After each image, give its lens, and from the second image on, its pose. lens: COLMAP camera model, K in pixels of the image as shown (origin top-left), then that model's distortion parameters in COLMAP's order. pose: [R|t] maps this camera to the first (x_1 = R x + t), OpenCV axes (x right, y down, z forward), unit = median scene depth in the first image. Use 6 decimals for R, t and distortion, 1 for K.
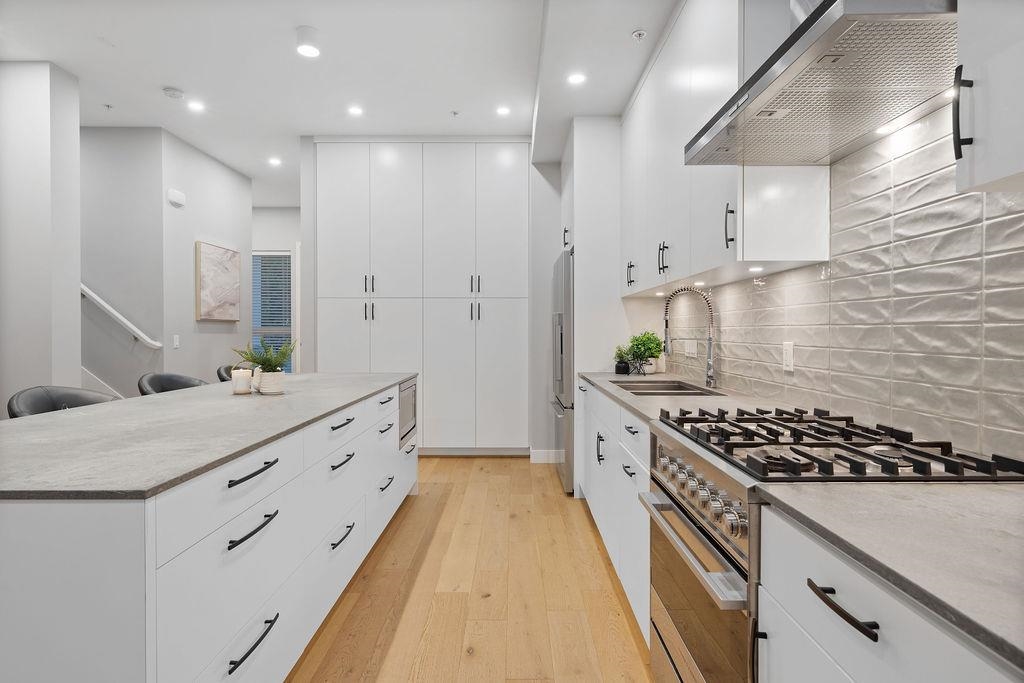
lens RADIAL K [[555.7, 0, 512.3], [0, 555.7, 337.2], [0, 0, 1]] dist [0.001290, 0.000167]
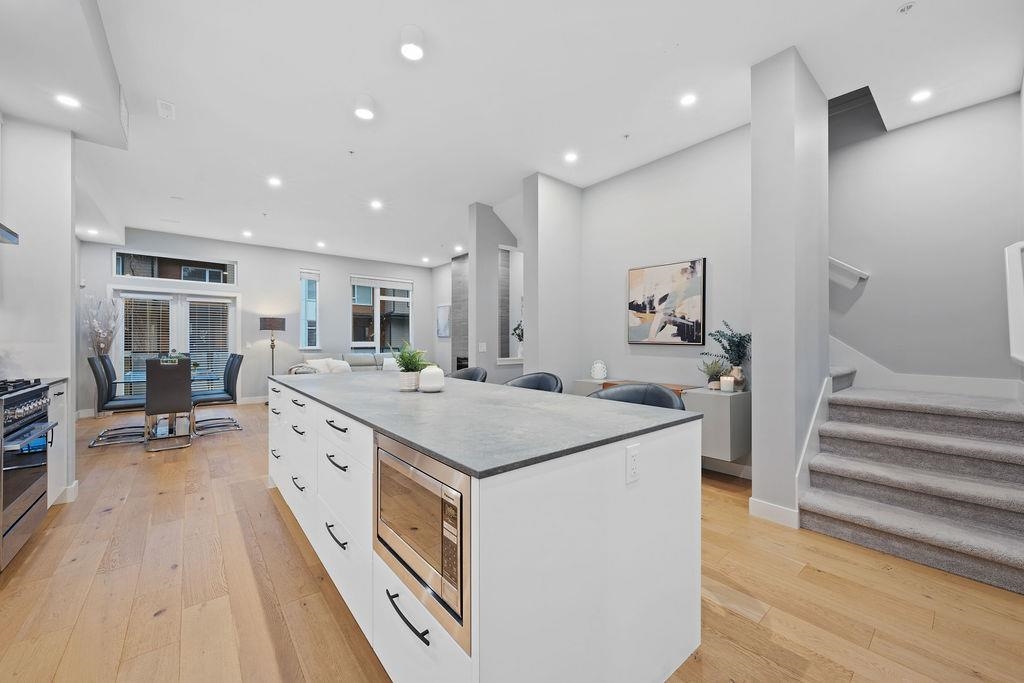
lens RADIAL K [[391.0, 0, 512.0], [0, 391.0, 341.5], [0, 0, 1]] dist [-0.001424, -0.000171]
pose [[-0.768228, -0.001466, -0.640174, -0.109671], [-0.008646, 0.999930, 0.008085, -0.011729], [0.640117, 0.011746, -0.768187, 2.542711]]
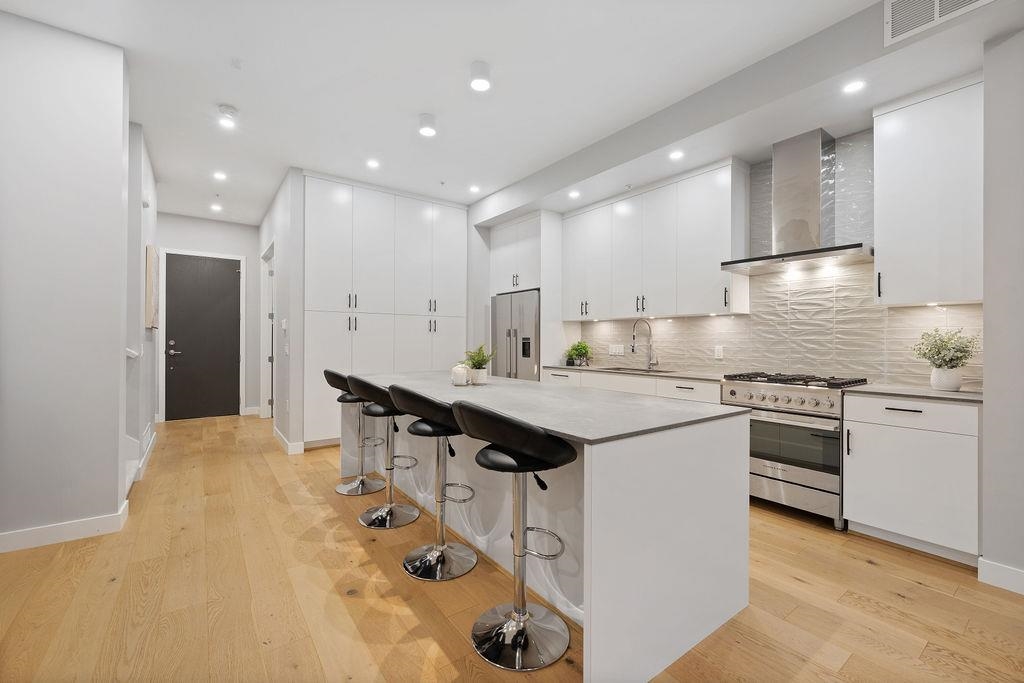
lens RADIAL K [[431.8, 0, 517.8], [0, 431.8, 341.7], [0, 0, 1]] dist [-0.002454, -0.000226]
pose [[0.797158, 0.001873, 0.603768, -1.480468], [0.002053, 0.999981, -0.005813, -0.001599], [-0.603768, 0.005873, 0.797139, 0.075756]]
